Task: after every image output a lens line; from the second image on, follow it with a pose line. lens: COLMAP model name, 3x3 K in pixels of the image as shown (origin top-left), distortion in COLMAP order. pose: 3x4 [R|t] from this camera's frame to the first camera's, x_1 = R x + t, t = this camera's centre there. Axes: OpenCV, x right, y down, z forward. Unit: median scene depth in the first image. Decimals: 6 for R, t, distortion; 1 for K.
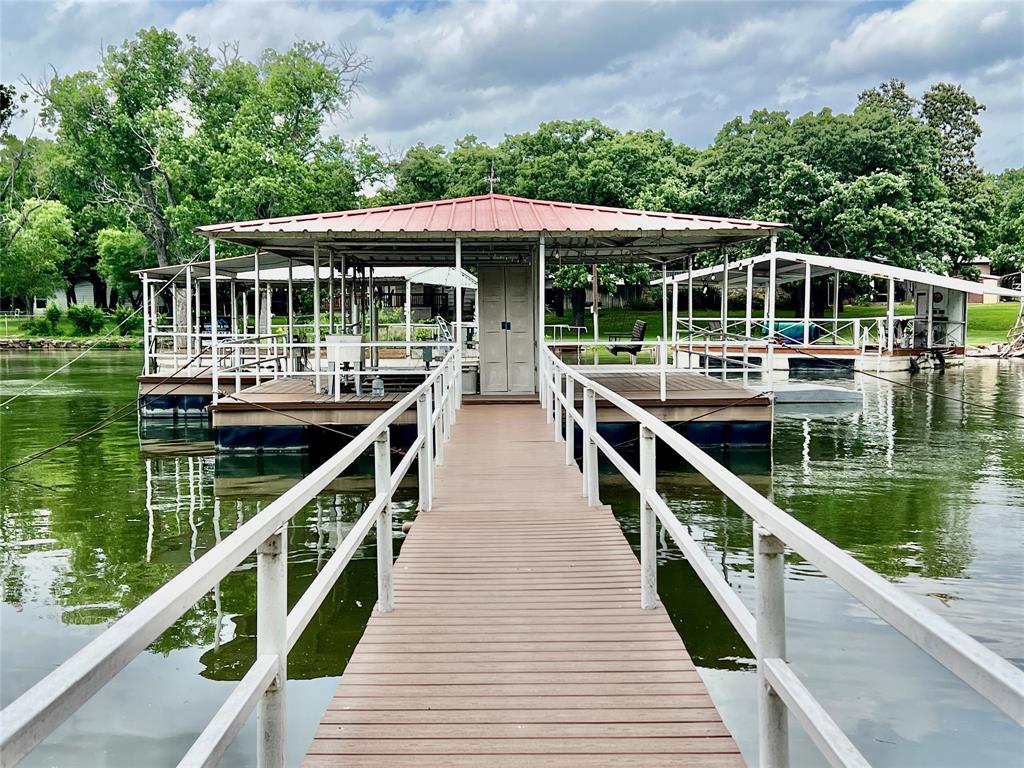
lens RADIAL K [[1455.6, 0, 512.0], [0, 1455.6, 384.0], [0, 0, 1]] dist [0.182581, -0.586656]
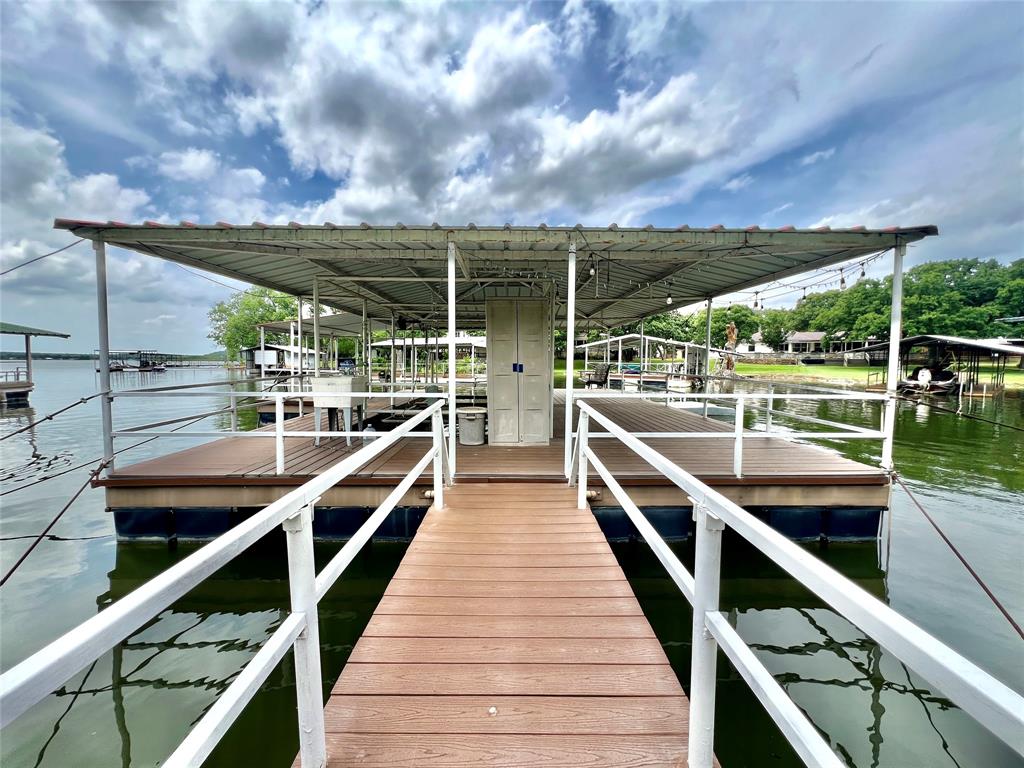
lens RADIAL K [[412.7, 0, 512.0], [0, 412.7, 384.0], [0, 0, 1]] dist [-0.000664, -0.000031]
pose [[0.999935, 0.008972, -0.007002, -0.005675], [-0.008922, 0.999935, 0.007114, -0.032035], [0.007065, -0.007051, 0.999950, 0.749138]]
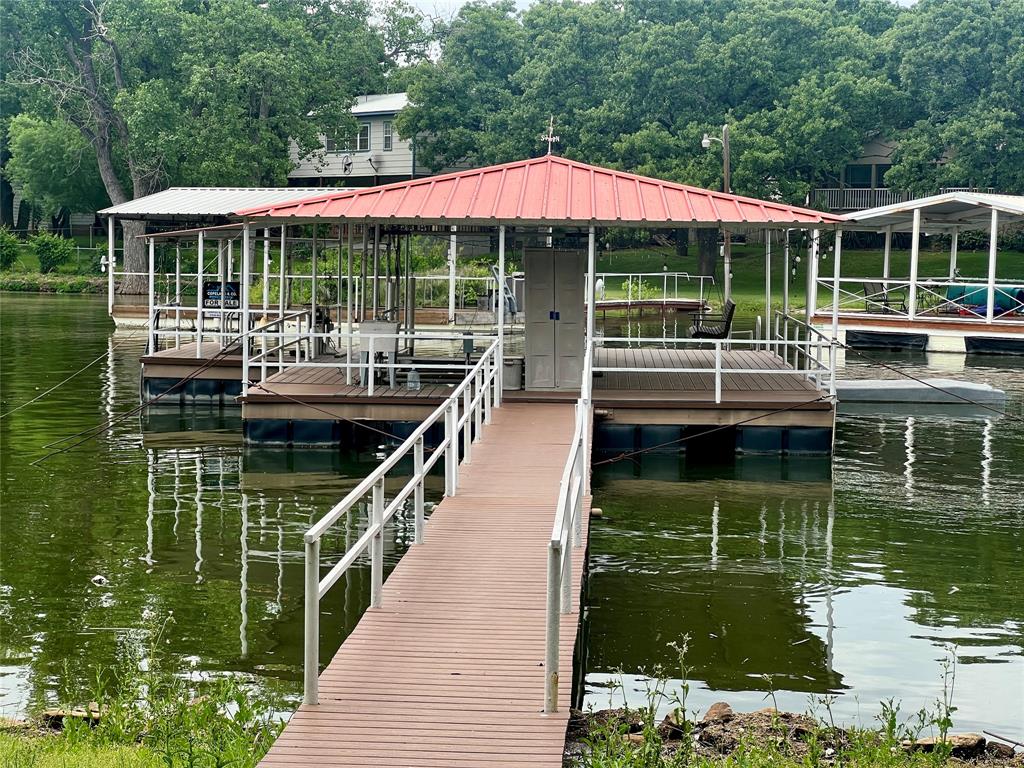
lens RADIAL K [[2425.4, 0, 512.0], [0, 2425.4, 384.0], [0, 0, 1]] dist [0.336388, 0.784025]
pose [[0.998535, 0.023286, -0.048838, 0.044918], [-0.022419, 0.999582, 0.018229, -0.024262], [0.049243, -0.017107, 0.998640, -0.527342]]
